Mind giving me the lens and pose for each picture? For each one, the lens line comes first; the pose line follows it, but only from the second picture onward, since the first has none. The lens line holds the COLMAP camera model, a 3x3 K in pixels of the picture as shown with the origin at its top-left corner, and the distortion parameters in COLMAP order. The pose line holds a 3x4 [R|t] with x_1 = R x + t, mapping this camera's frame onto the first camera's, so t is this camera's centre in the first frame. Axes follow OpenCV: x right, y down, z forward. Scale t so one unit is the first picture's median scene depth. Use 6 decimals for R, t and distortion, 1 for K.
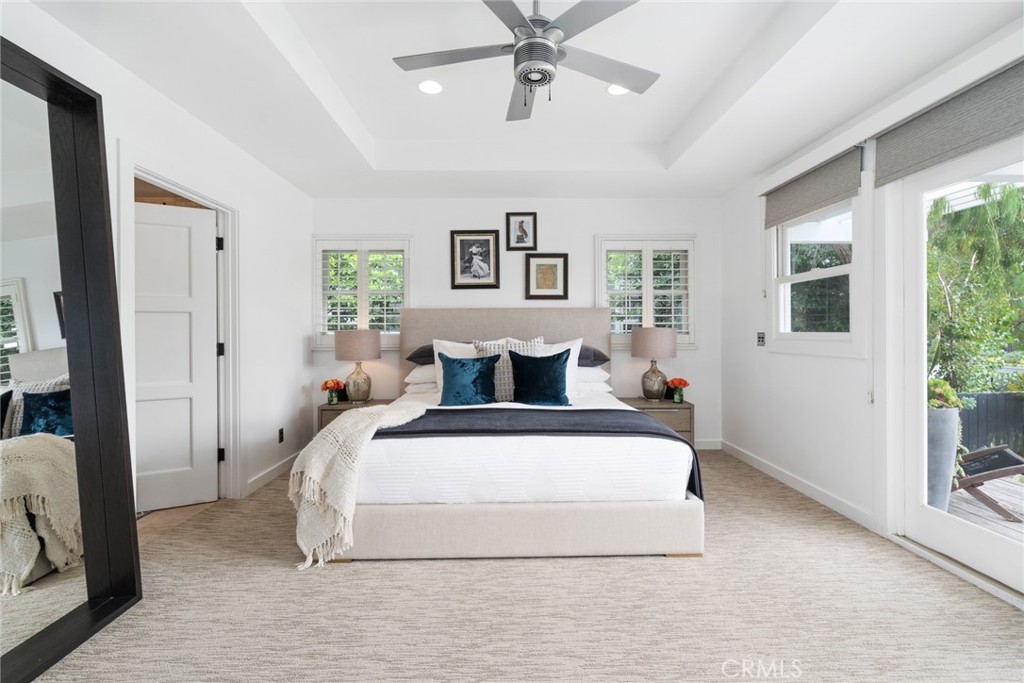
lens RADIAL K [[470.0, 0, 512.4], [0, 470.0, 335.3], [0, 0, 1]] dist [0.001952, 0.001607]
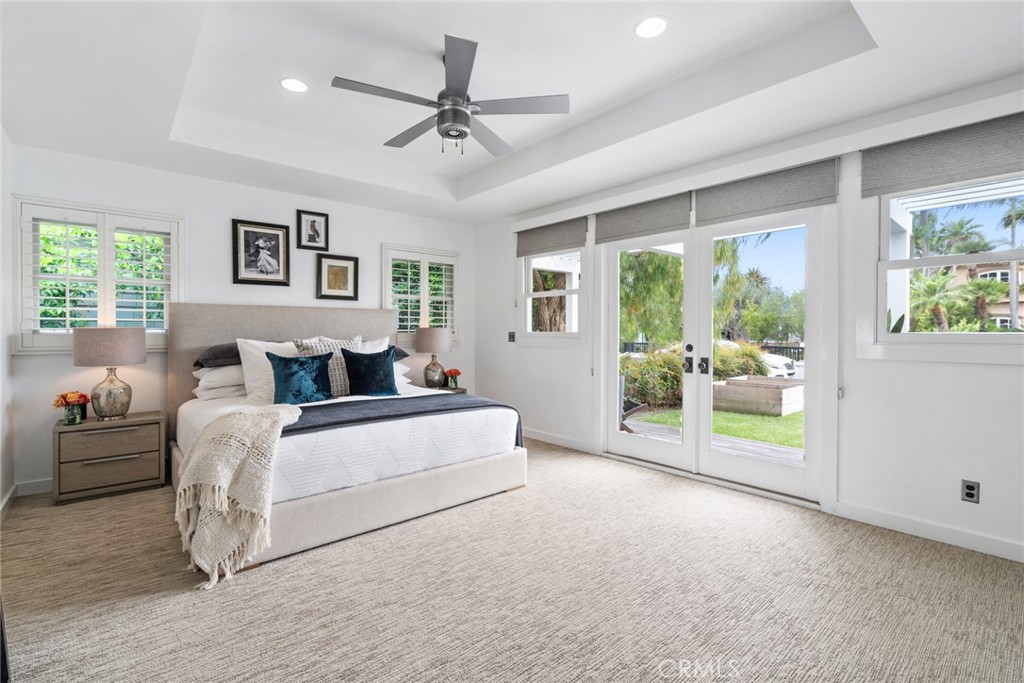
lens RADIAL K [[470.0, 0, 511.0], [0, 470.0, 338.8], [0, 0, 1]] dist [0.001952, 0.001607]
pose [[0.765886, -0.006305, 0.642946, -0.393085], [0.001316, 0.999965, 0.008239, 0.002554], [-0.642975, -0.005464, 0.765867, -0.054821]]
